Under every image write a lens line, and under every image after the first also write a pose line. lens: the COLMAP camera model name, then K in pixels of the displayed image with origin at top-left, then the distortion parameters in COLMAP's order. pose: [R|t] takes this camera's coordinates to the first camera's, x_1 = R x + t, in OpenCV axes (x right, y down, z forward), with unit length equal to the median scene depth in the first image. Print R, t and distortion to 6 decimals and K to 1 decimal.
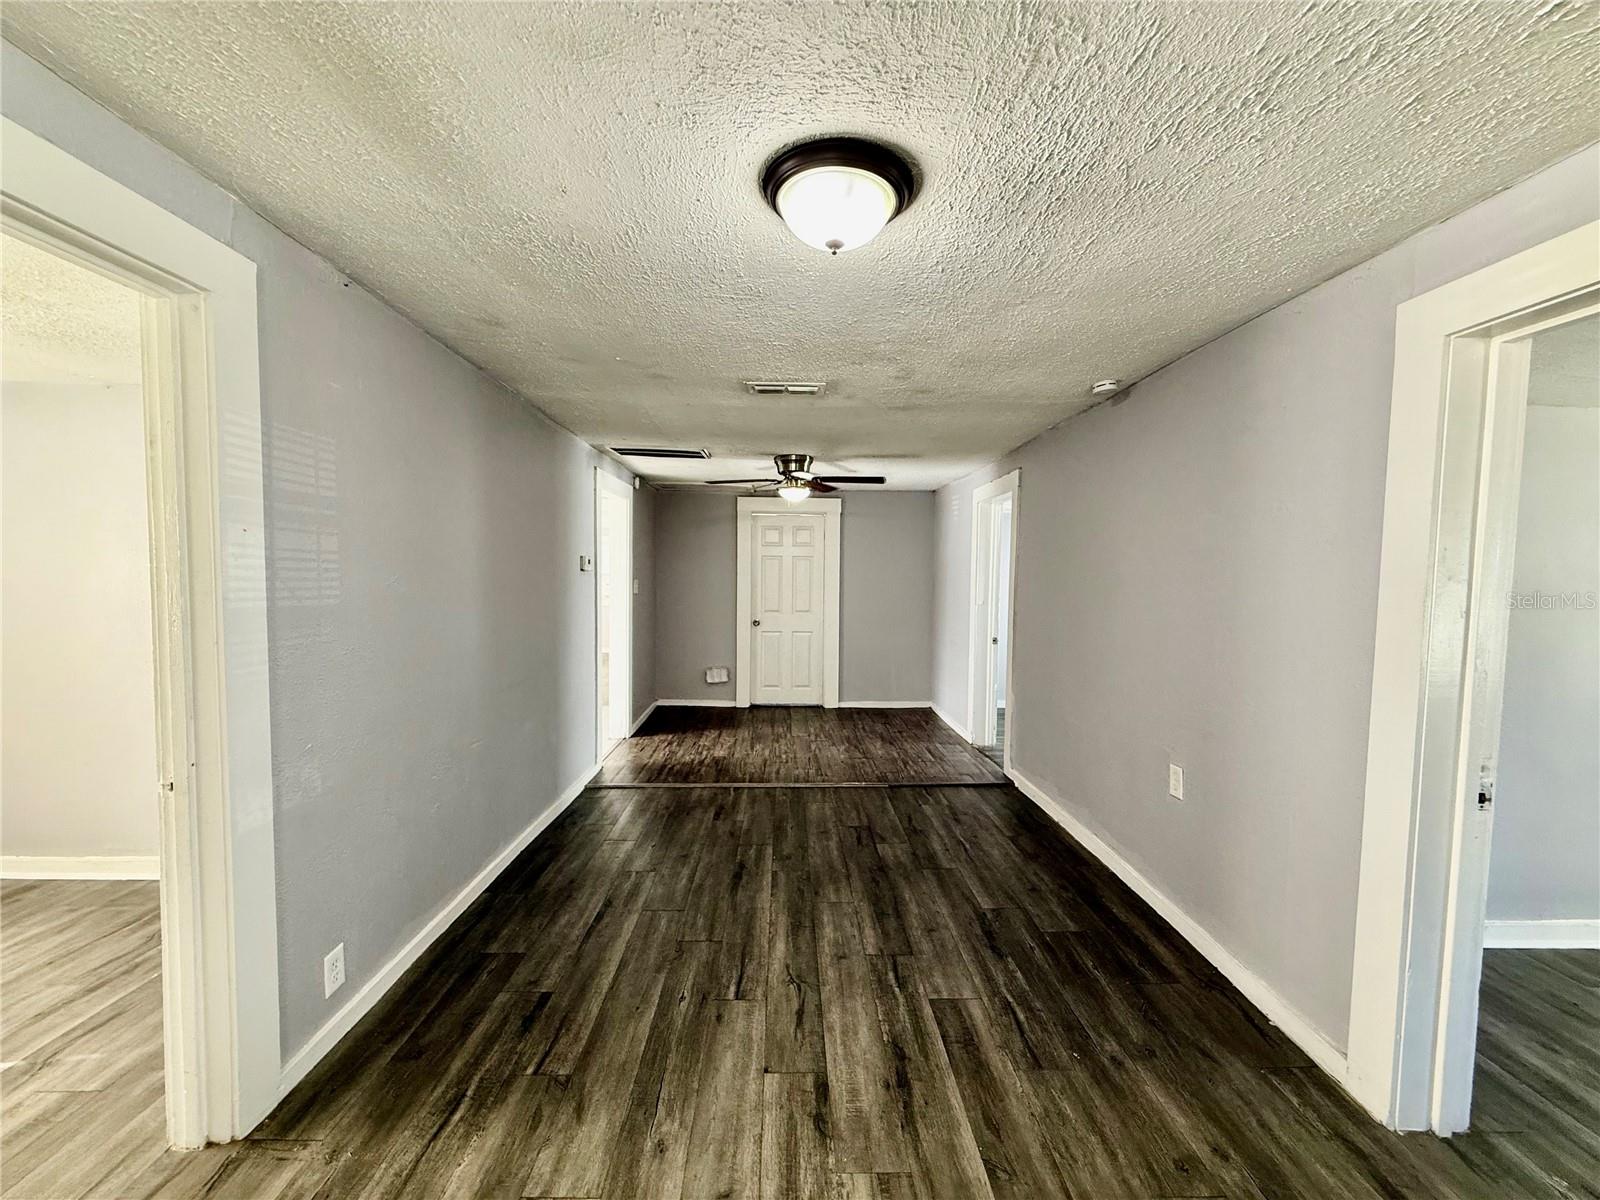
lens RADIAL K [[635.3, 0, 803.9], [0, 635.3, 601.4], [0, 0, 1]] dist [-0.001626, 0.000276]
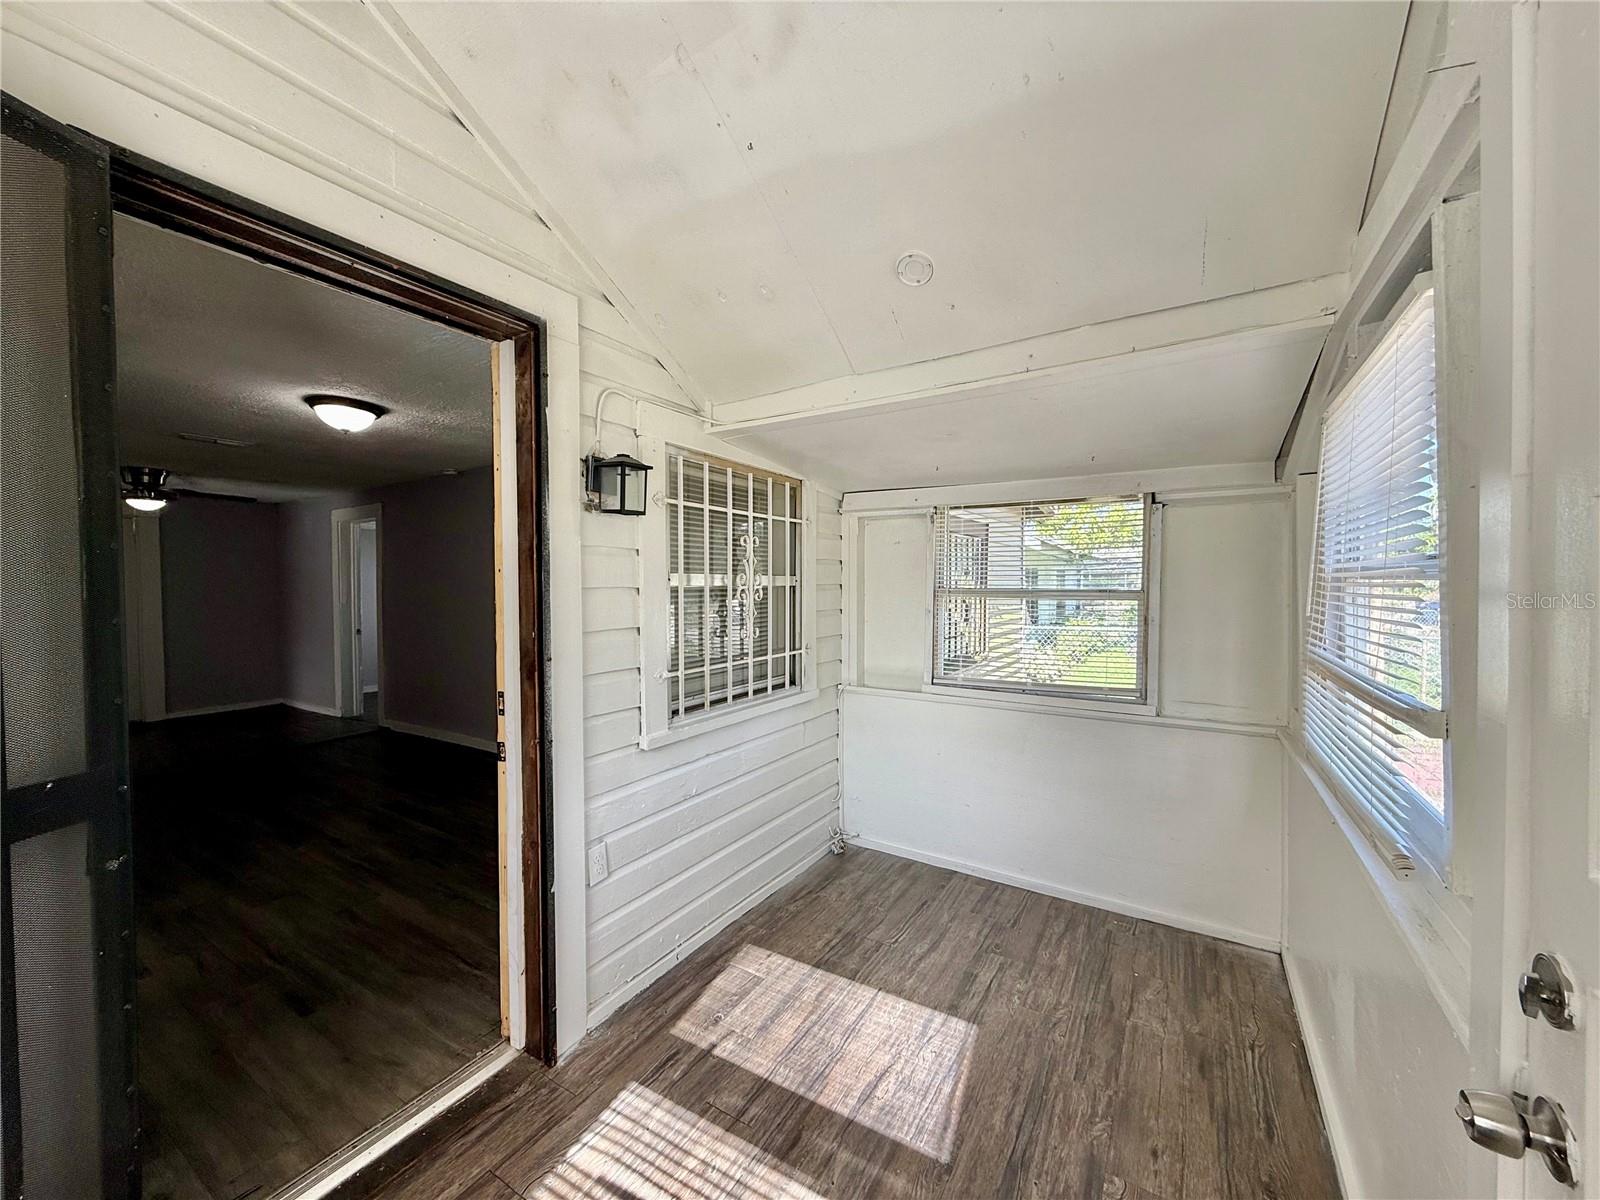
lens RADIAL K [[635.3, 0, 802.7], [0, 635.3, 595.4], [0, 0, 1]] dist [-0.001626, 0.000276]
pose [[0.553614, -0.030492, 0.832215, -0.272795], [0.049996, 0.998744, 0.003334, 0.032383], [-0.831271, 0.039761, 0.554443, -0.456991]]
